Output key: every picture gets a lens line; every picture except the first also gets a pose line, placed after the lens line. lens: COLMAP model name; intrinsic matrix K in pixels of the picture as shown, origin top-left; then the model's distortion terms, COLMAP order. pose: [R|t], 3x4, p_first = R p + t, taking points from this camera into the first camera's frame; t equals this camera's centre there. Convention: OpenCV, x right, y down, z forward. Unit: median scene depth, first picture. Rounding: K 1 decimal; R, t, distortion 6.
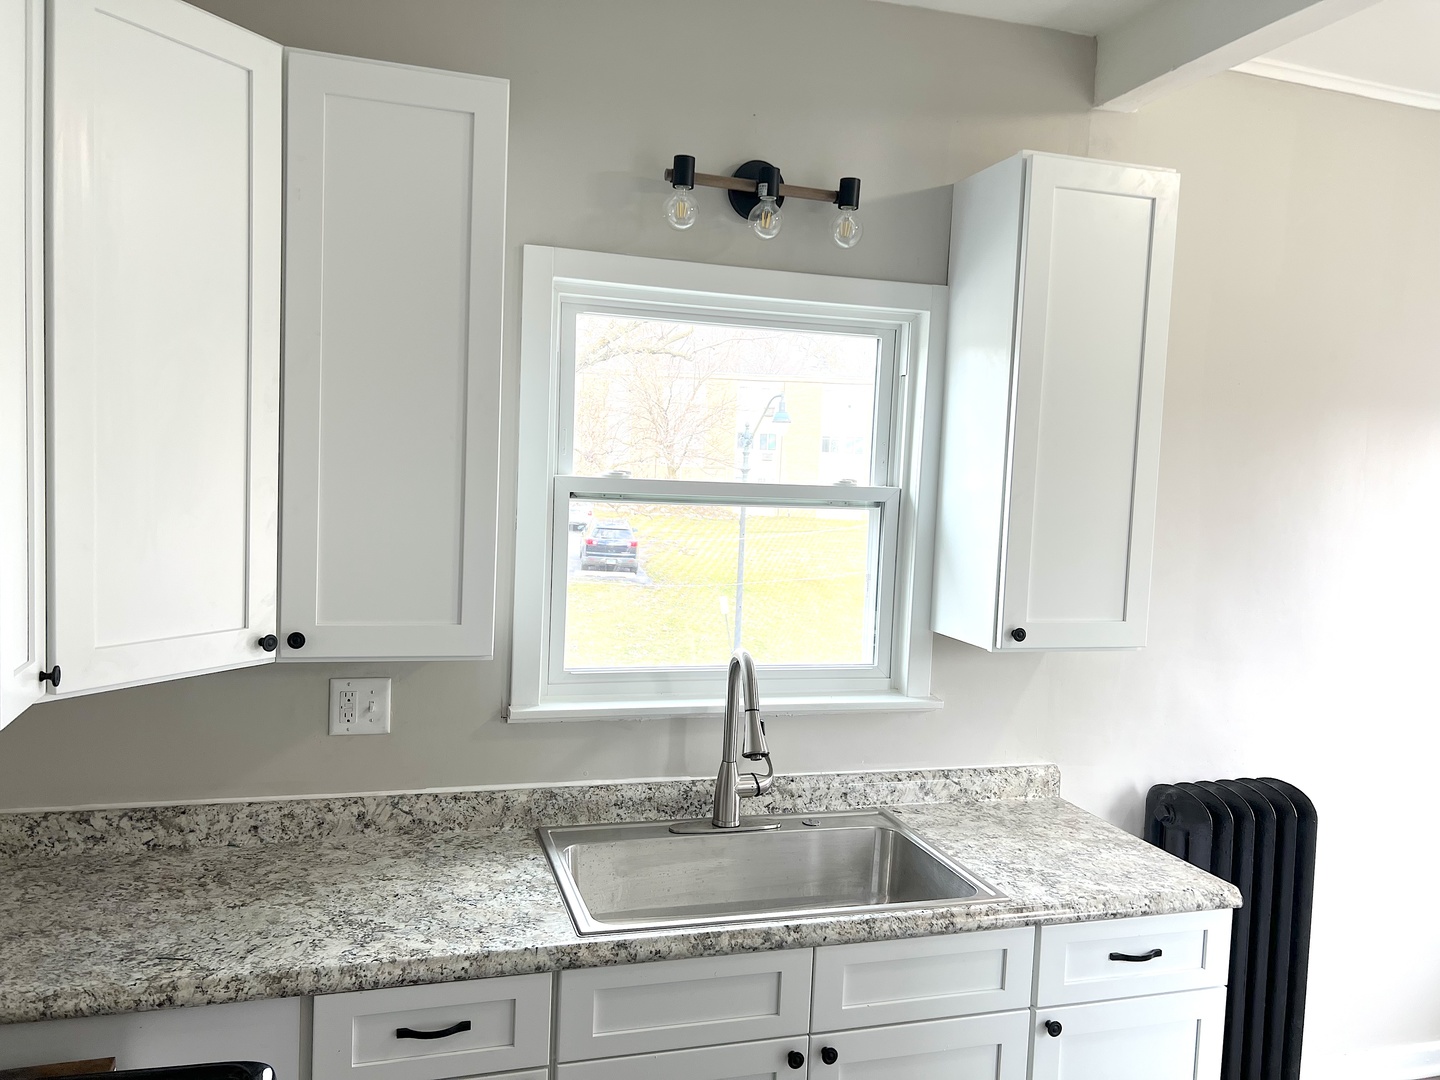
lens RADIAL K [[1078.1, 0, 703.0], [0, 1078.1, 541.5], [0, 0, 1]] dist [0.056784, -0.068458]
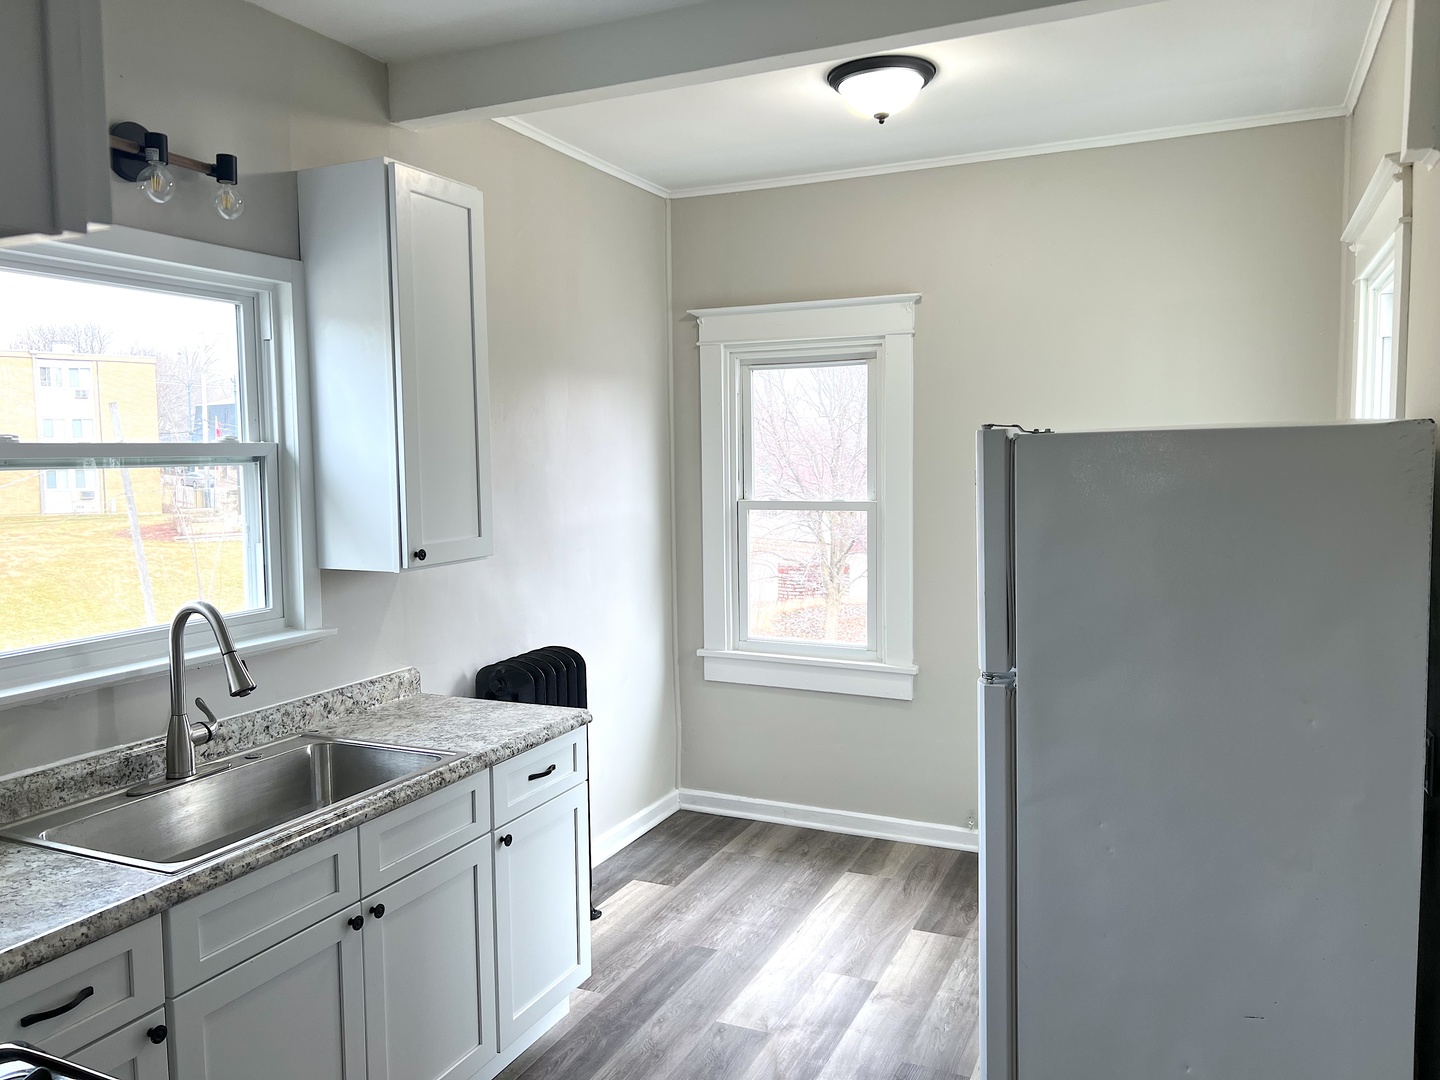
lens RADIAL K [[1081.4, 0, 719.3], [0, 1081.4, 524.0], [0, 0, 1]] dist [0.007426, 0.004791]
pose [[0.664568, -0.100945, 0.740378, -0.373989], [0.091452, 0.994372, 0.053488, 0.016124], [-0.741610, 0.032163, 0.670060, -0.071058]]
